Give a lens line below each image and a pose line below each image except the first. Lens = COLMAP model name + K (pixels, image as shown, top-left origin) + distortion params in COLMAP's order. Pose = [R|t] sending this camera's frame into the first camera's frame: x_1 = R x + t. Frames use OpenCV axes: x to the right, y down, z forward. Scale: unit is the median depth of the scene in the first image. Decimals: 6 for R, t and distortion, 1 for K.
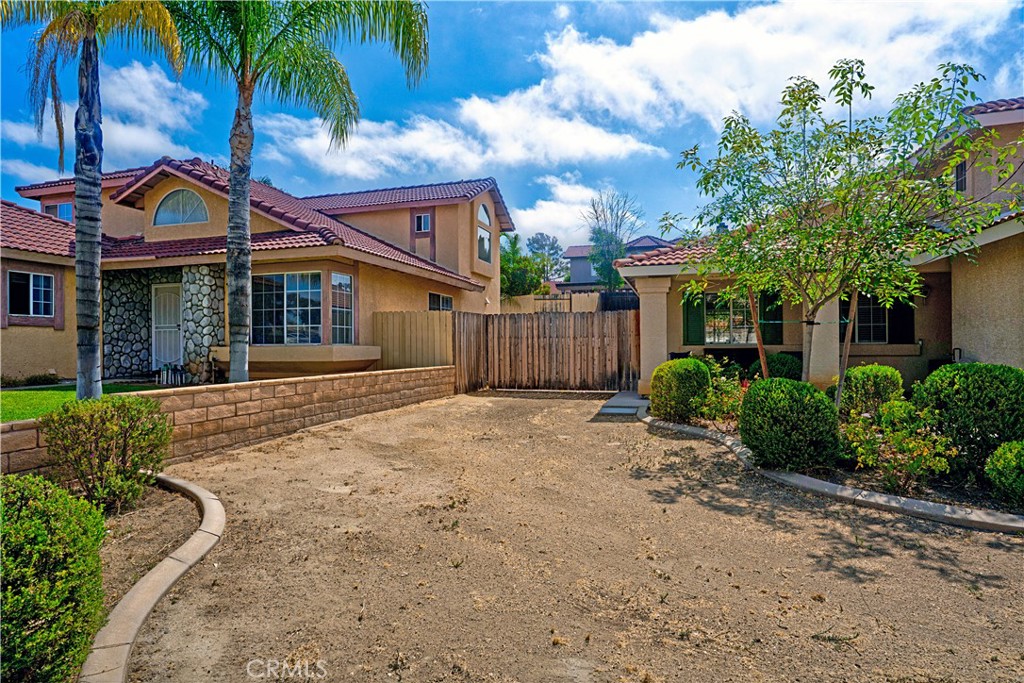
lens RADIAL K [[530.9, 0, 547.9], [0, 530.9, 340.2], [0, 0, 1]] dist [-0.015228, 0.001863]
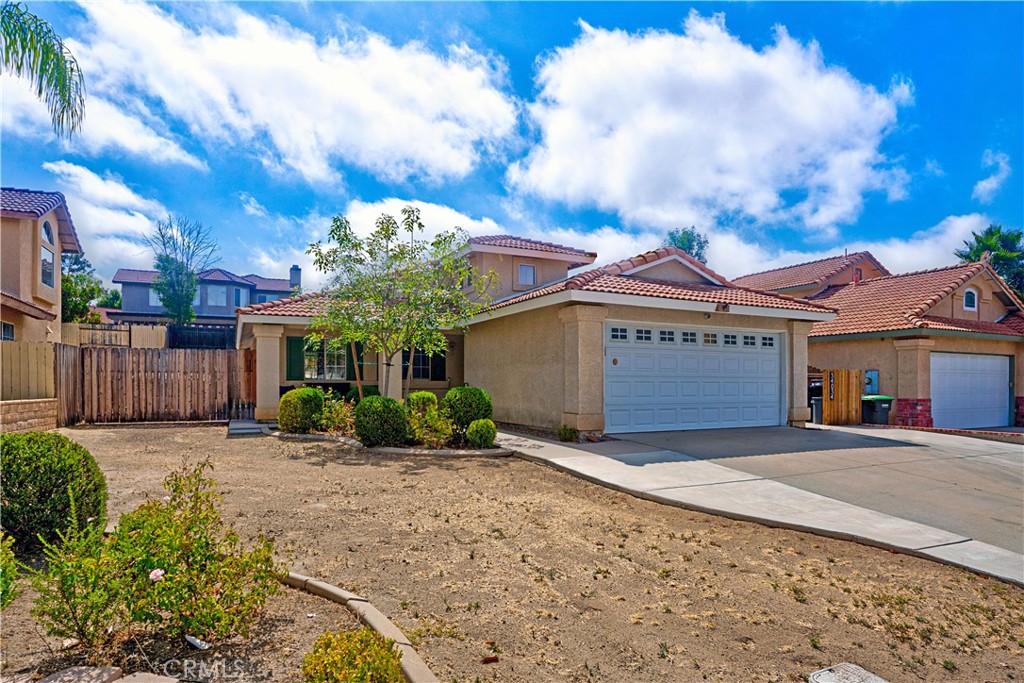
lens RADIAL K [[570.2, 0, 507.2], [0, 570.2, 403.0], [0, 0, 1]] dist [-0.075514, 0.033355]
pose [[0.761803, -0.013913, 0.647660, -0.190648], [-0.011468, 0.999323, 0.034958, 0.010347], [-0.647708, -0.034059, 0.761127, -0.301306]]
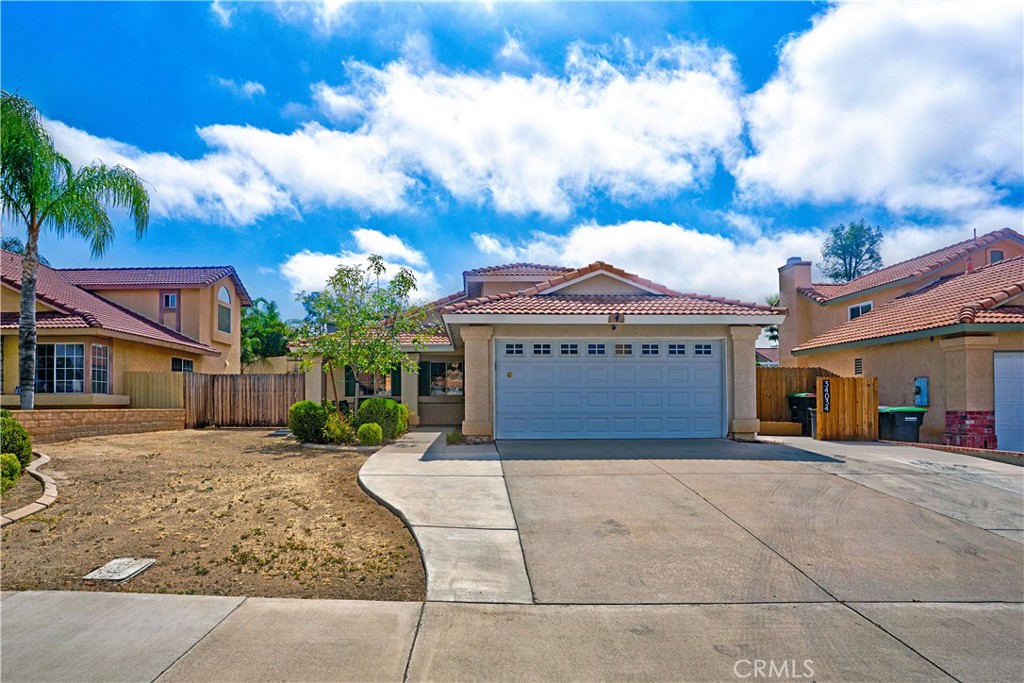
lens RADIAL K [[570.2, 0, 507.2], [0, 570.2, 403.0], [0, 0, 1]] dist [-0.075514, 0.033355]
pose [[0.963245, 0.005221, 0.268573, 0.255632], [-0.005656, 0.999984, 0.000848, 0.023523], [-0.268564, -0.002336, 0.963259, -0.690205]]
